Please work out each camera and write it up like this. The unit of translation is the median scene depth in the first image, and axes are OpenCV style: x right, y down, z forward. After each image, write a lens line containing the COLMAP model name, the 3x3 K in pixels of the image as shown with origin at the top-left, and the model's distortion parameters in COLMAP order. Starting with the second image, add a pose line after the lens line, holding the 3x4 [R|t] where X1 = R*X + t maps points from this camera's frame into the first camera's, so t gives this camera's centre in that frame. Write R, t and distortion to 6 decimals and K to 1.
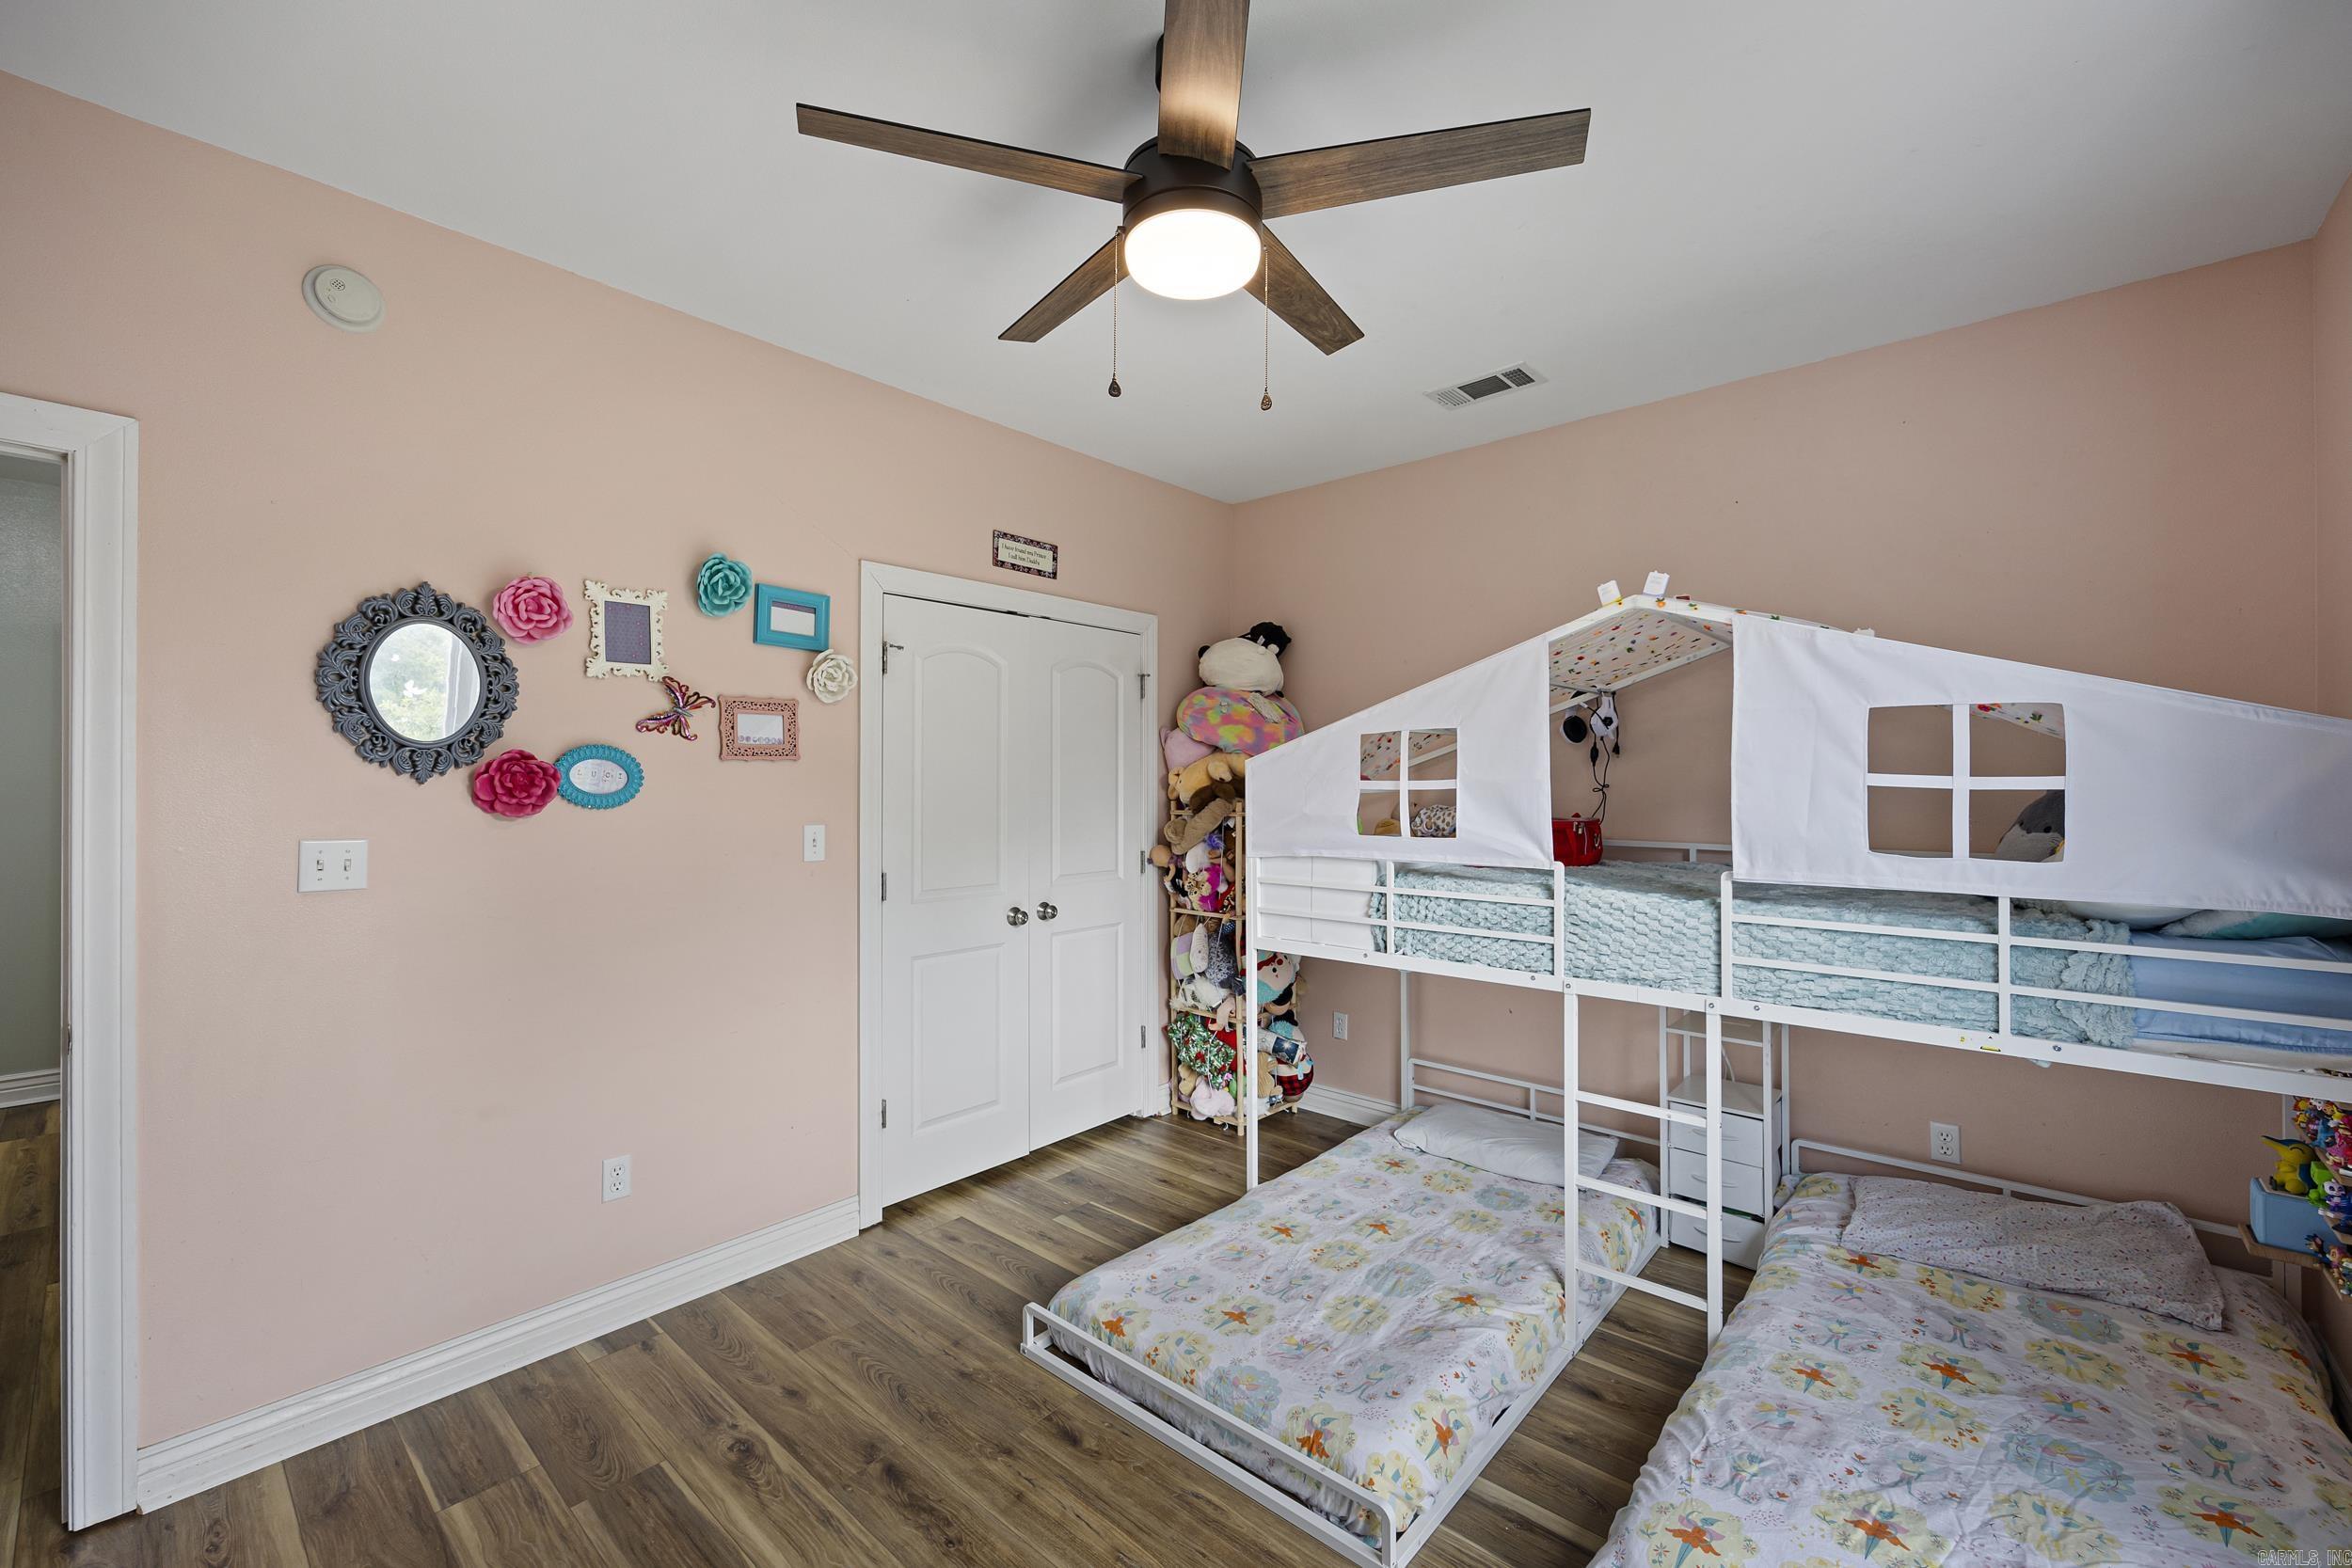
lens RADIAL K [[967.3, 0, 1199.7], [0, 967.3, 775.5], [0, 0, 1]] dist [-0.001491, -0.001063]
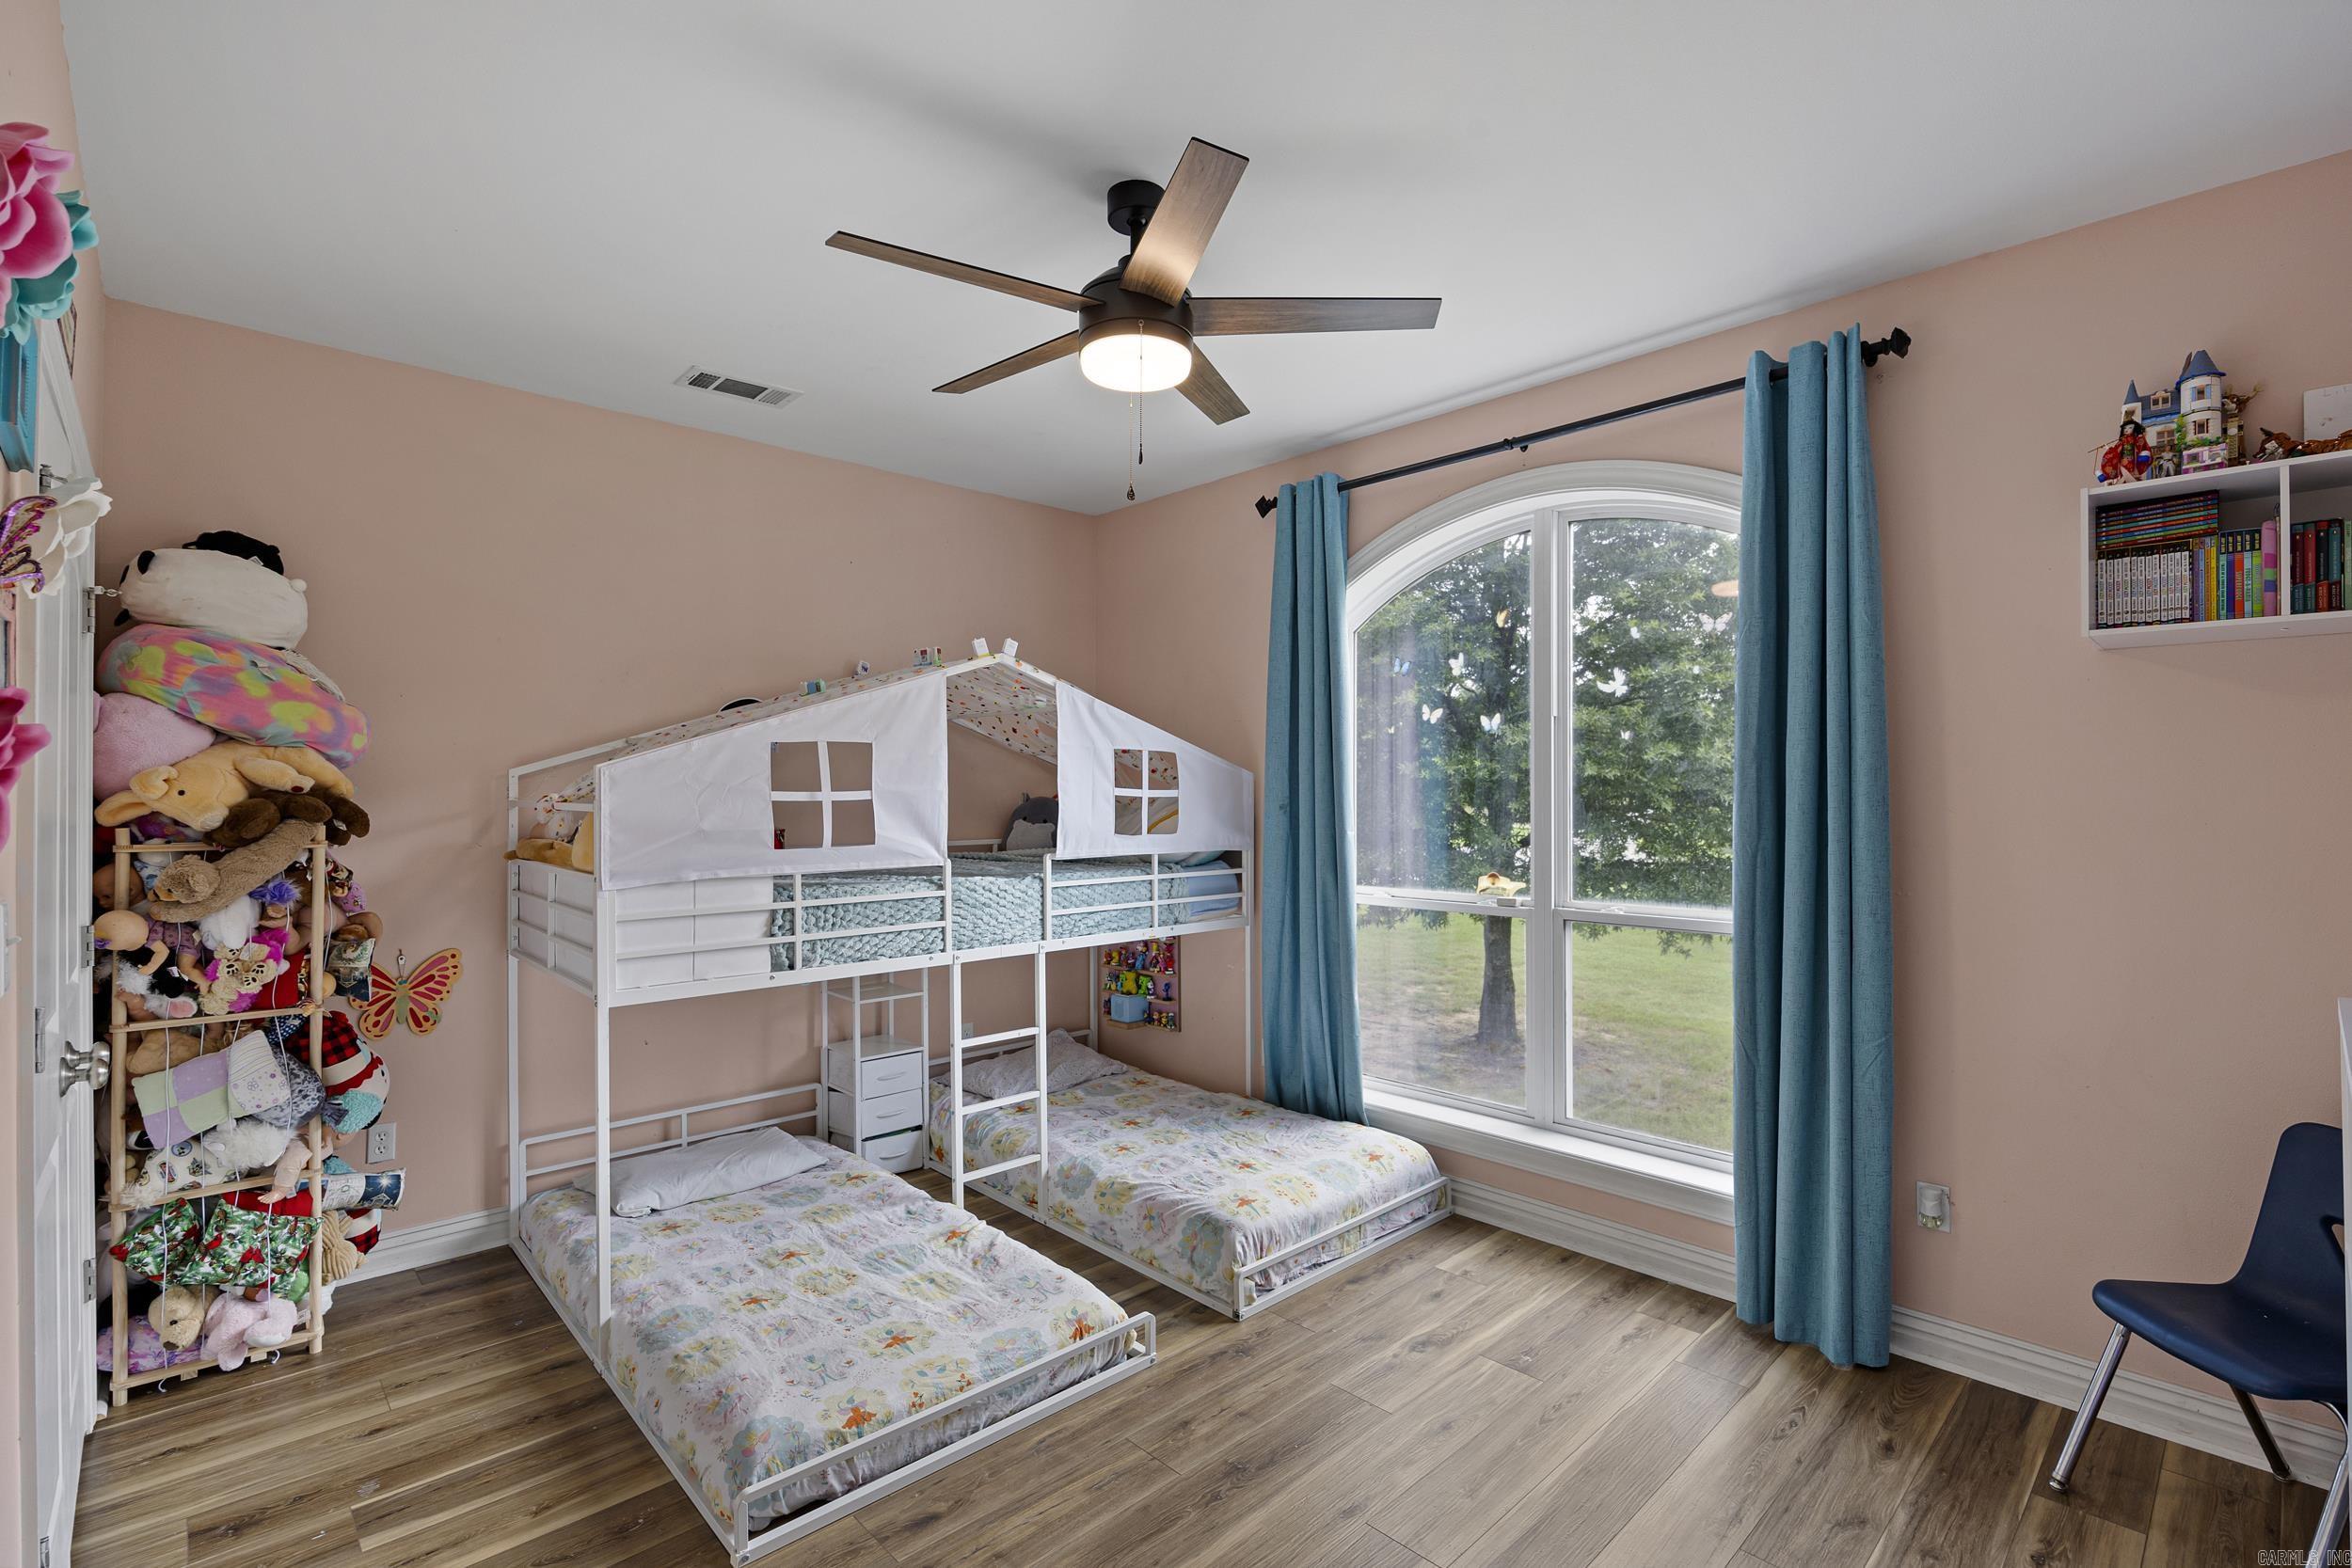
lens RADIAL K [[1077.6, 0, 1199.4], [0, 1077.6, 790.5], [0, 0, 1]] dist [-0.013003, 0.000576]
pose [[0.071560, 0.006792, 0.997413, -0.971939], [-0.002642, 0.999975, -0.006620, 0.012097], [-0.997433, -0.002162, 0.071576, 0.592560]]
